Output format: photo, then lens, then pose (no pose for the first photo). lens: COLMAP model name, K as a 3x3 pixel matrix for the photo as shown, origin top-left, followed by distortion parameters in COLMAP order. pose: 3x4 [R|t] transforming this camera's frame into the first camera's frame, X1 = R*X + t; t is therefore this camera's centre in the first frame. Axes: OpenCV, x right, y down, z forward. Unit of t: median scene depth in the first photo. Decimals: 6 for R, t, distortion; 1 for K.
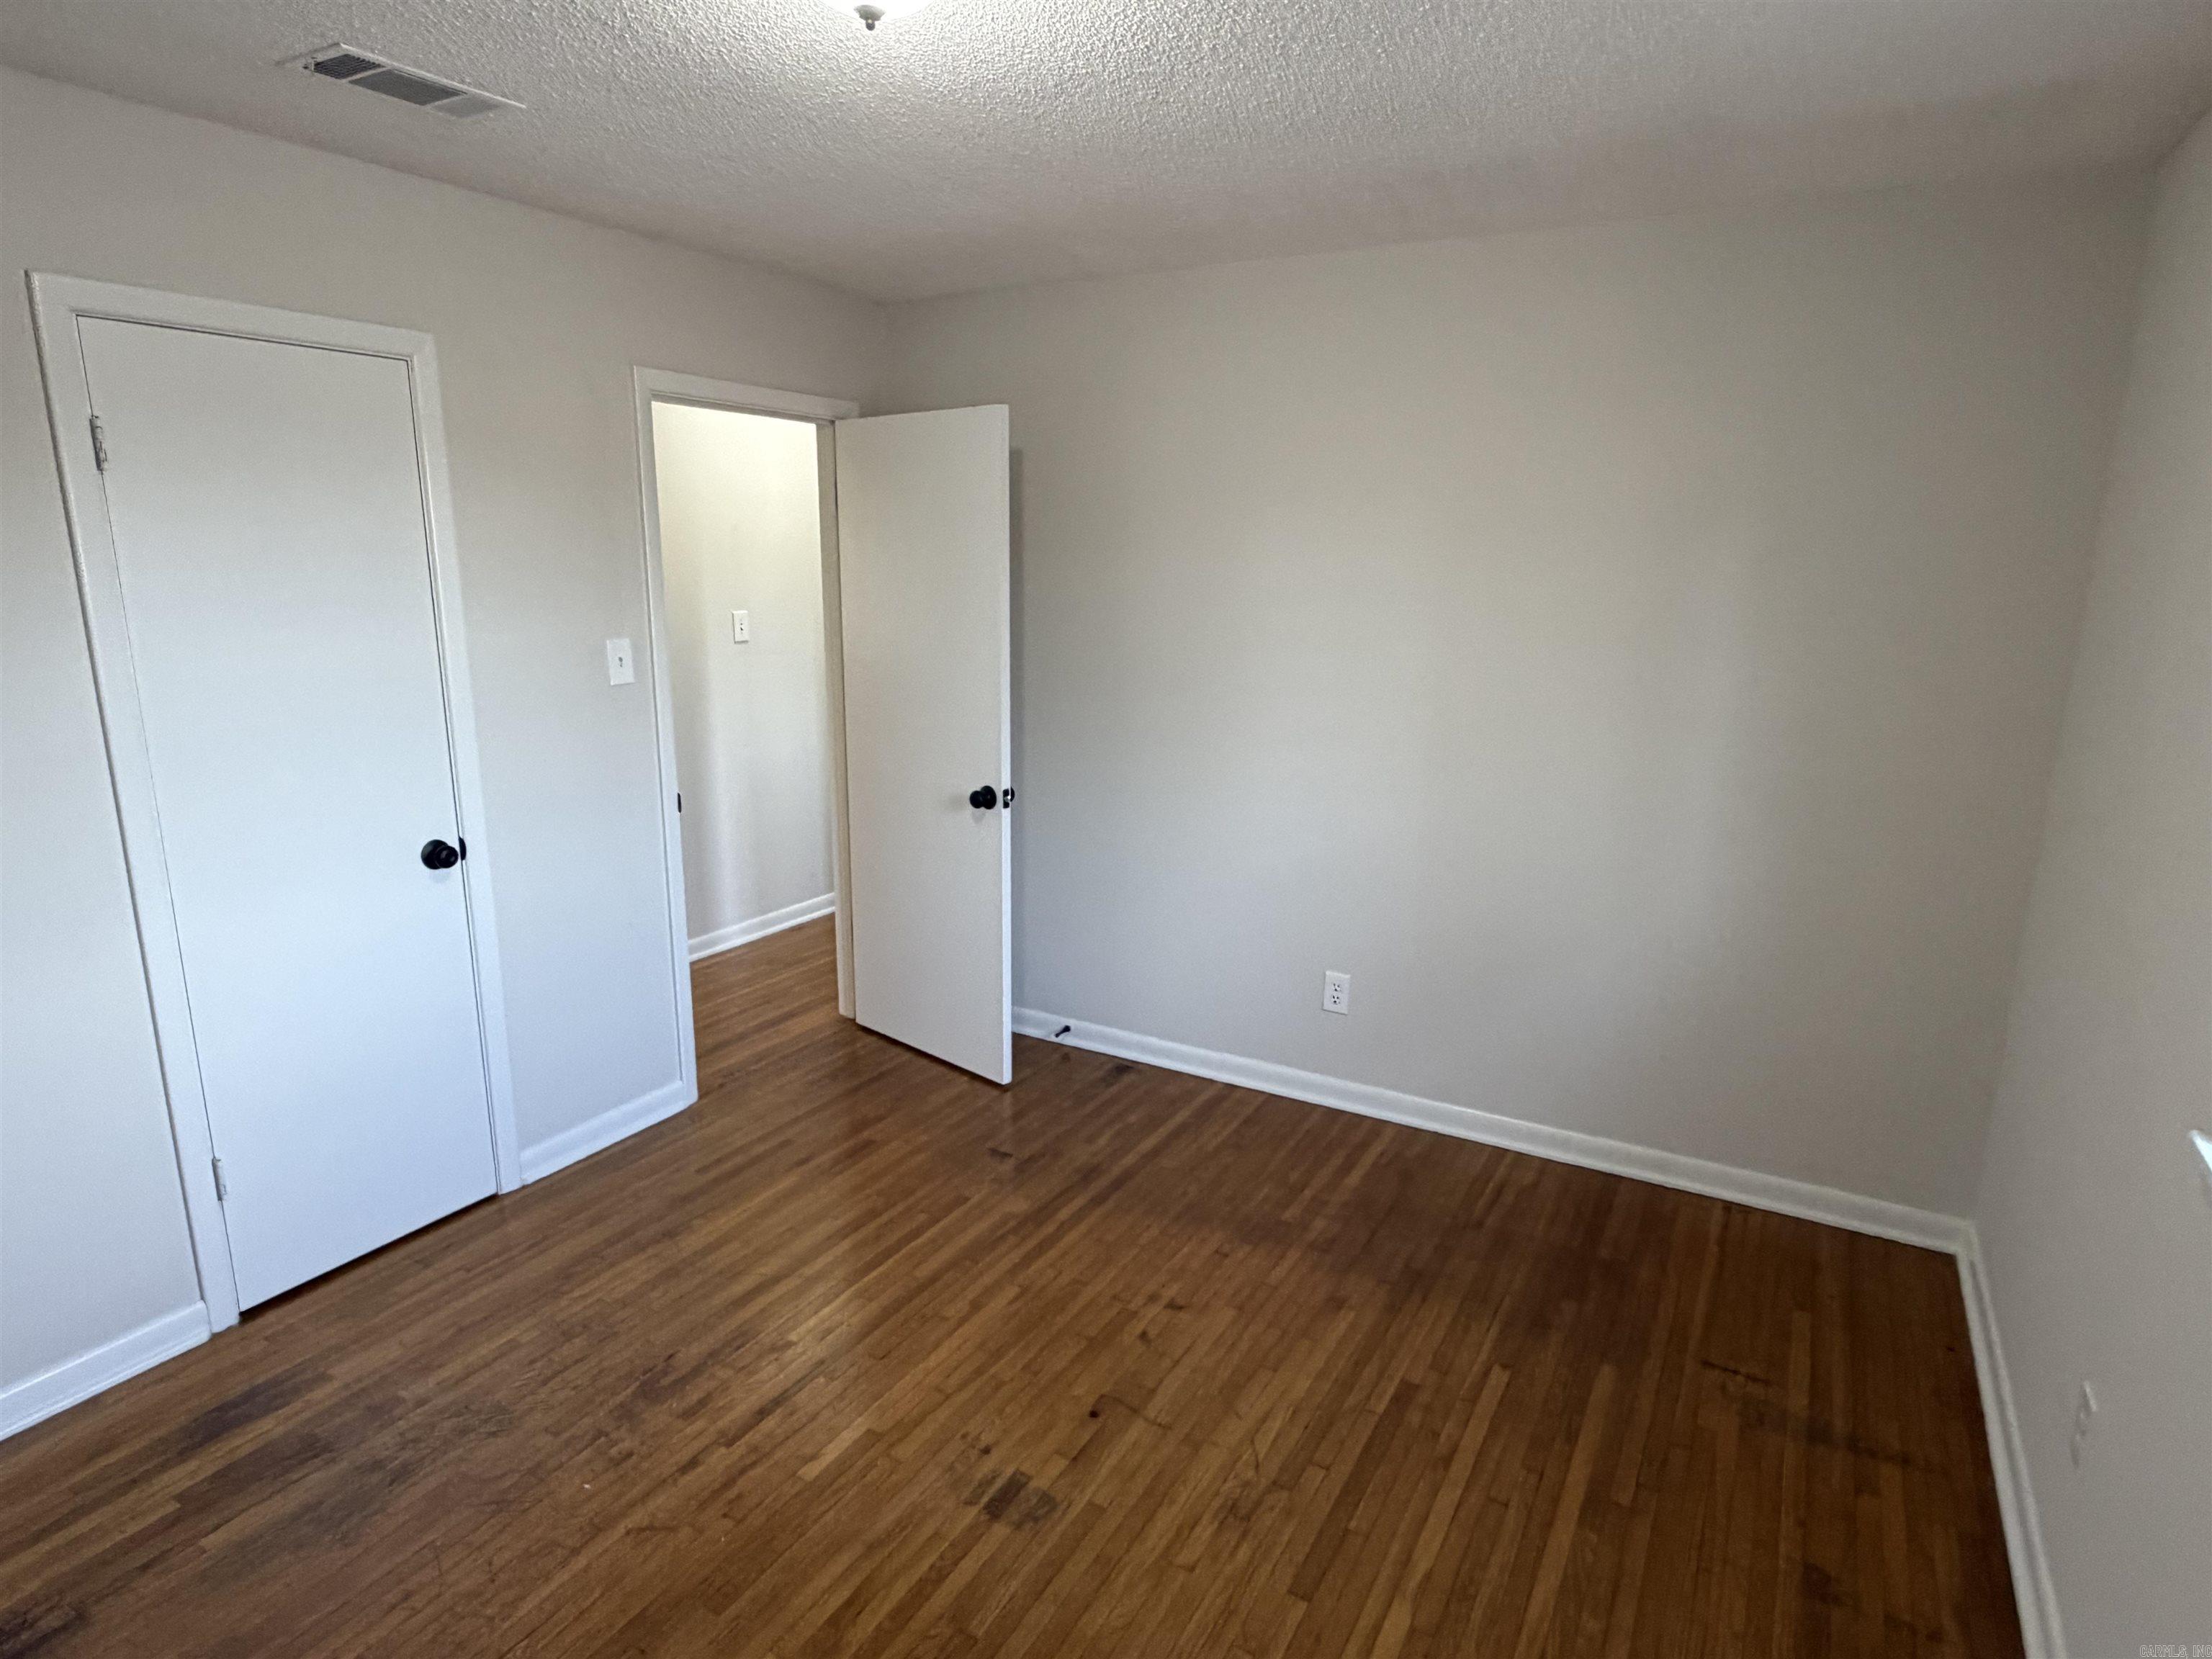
lens RADIAL K [[1223.8, 0, 1102.9], [0, 1223.8, 831.0], [0, 0, 1]] dist [-0.001260, 0.001745]
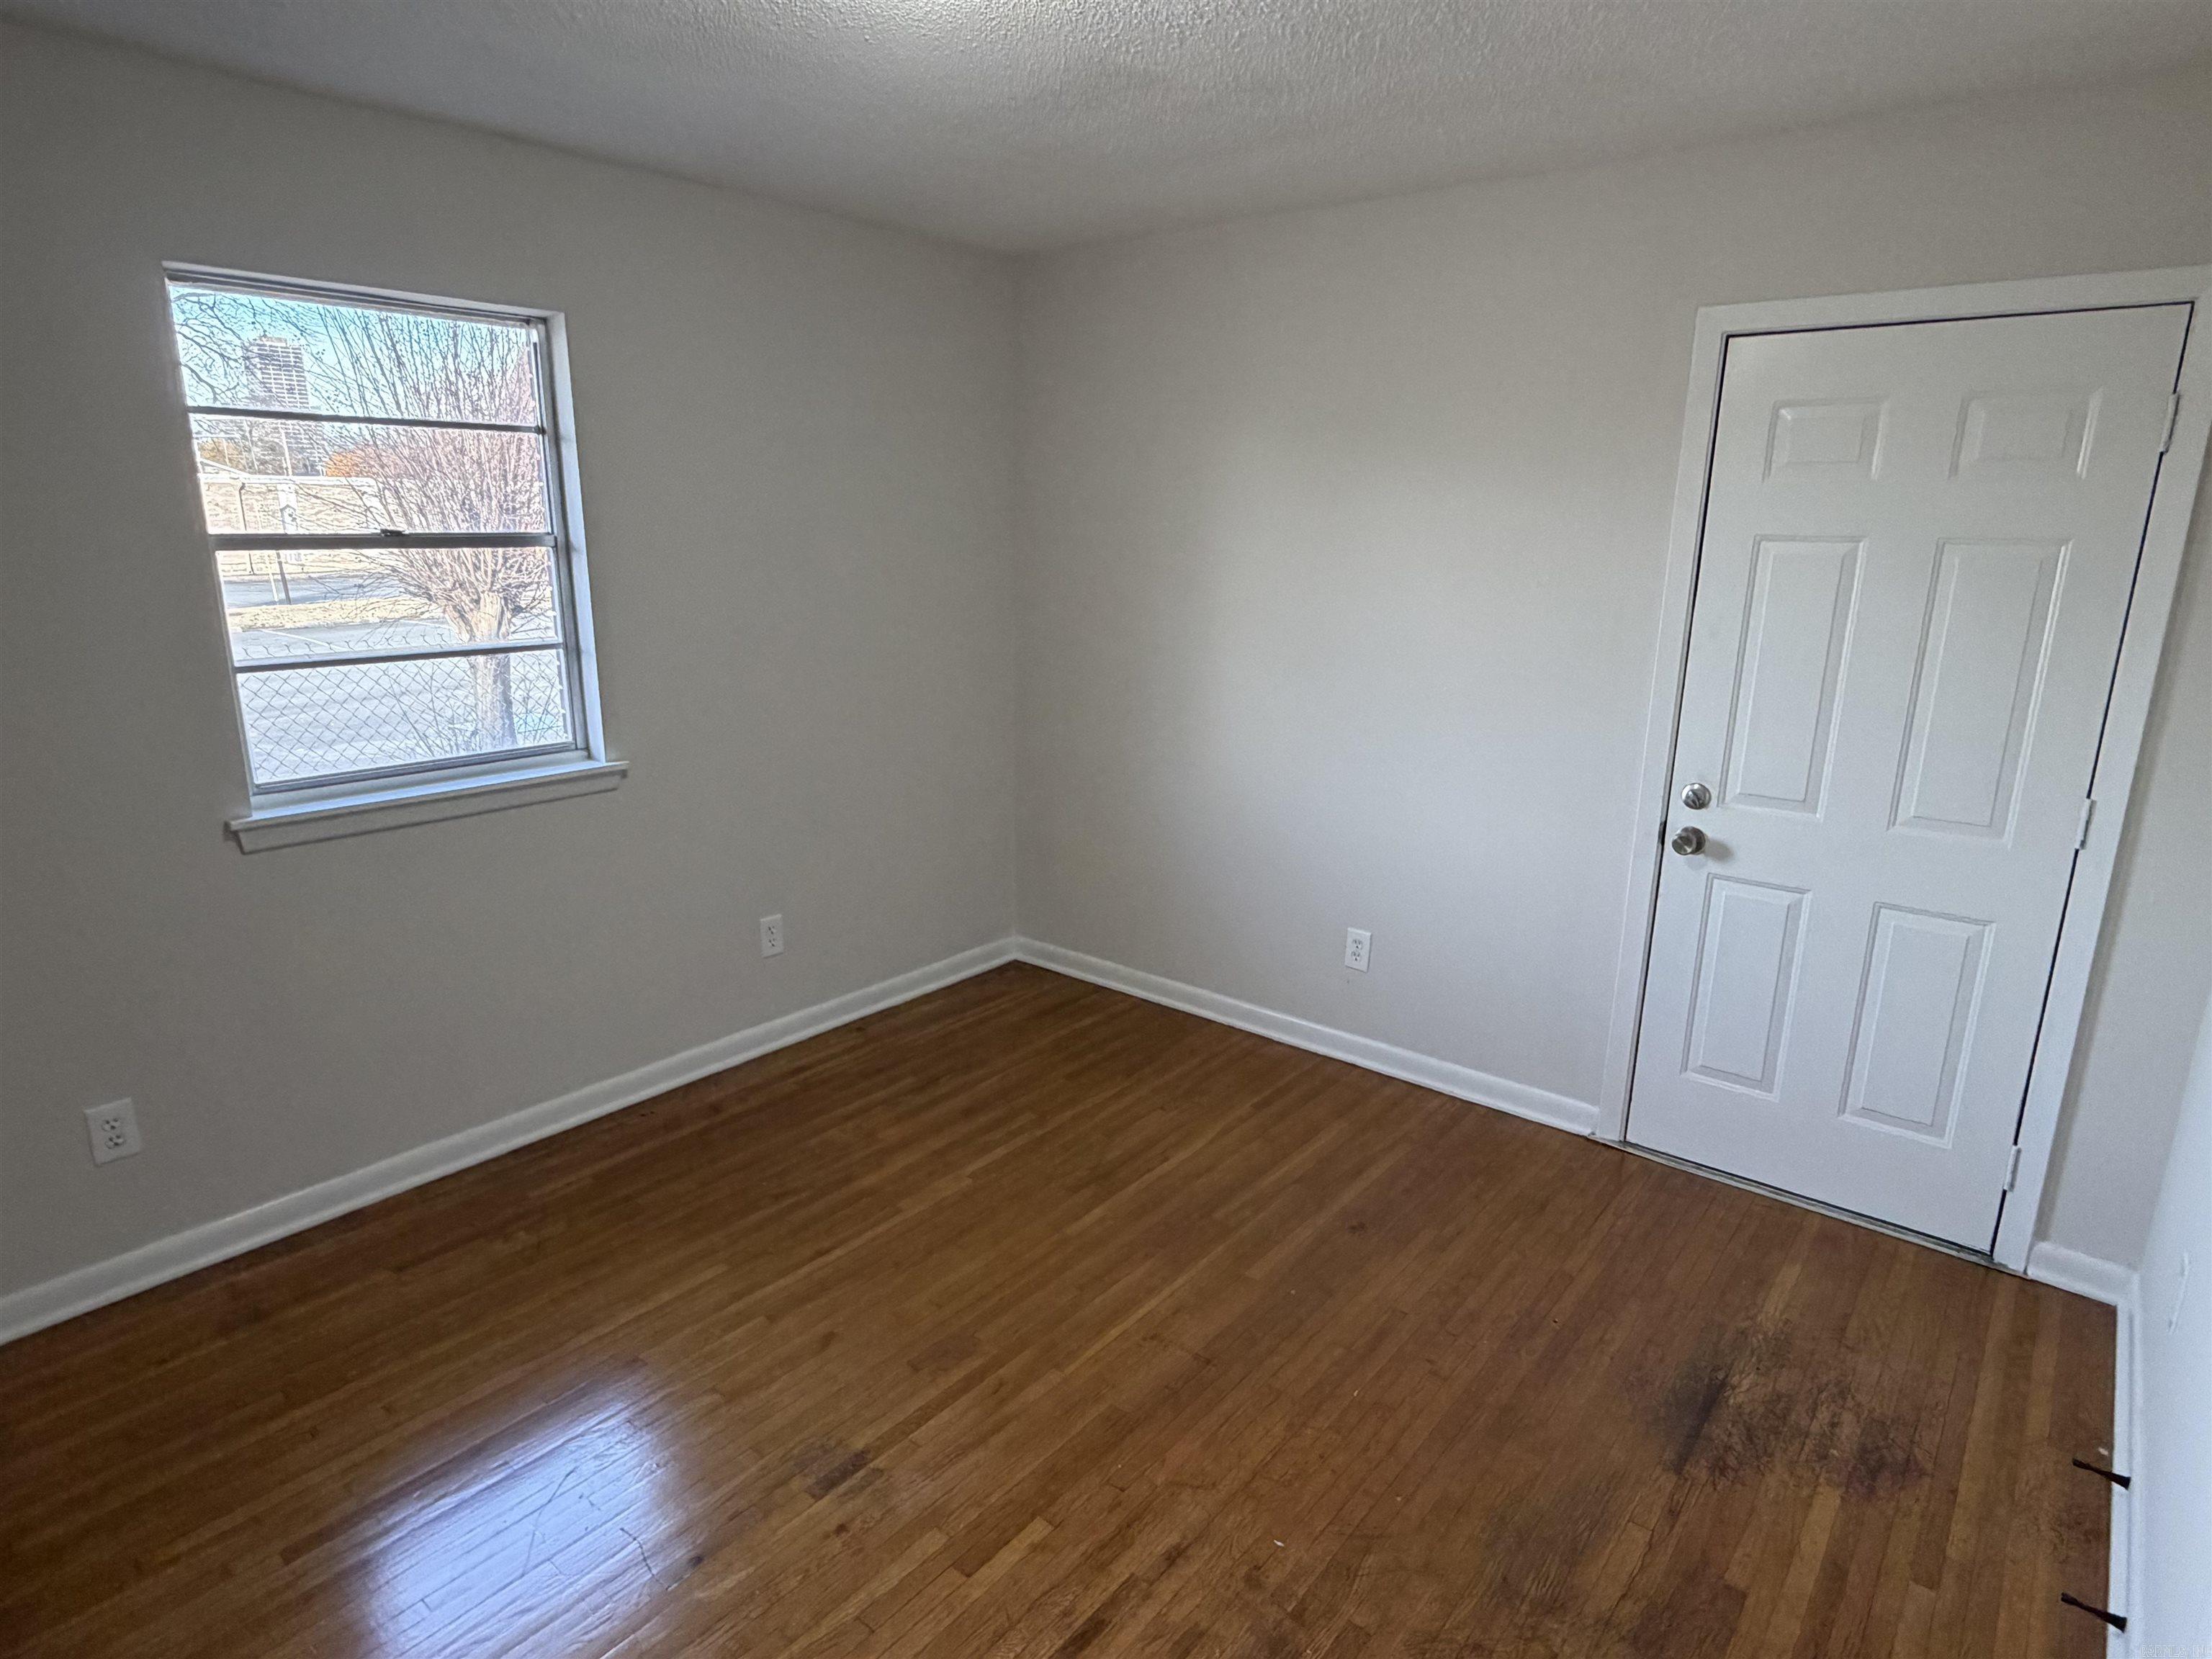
lens RADIAL K [[1223.8, 0, 1121.6], [0, 1223.8, 843.3], [0, 0, 1]] dist [-0.001260, 0.001745]
pose [[-0.987487, -0.059266, 0.146138, -0.335116], [0.013485, 0.891566, 0.452690, -0.275115], [-0.157121, 0.448996, -0.879611, 1.298739]]
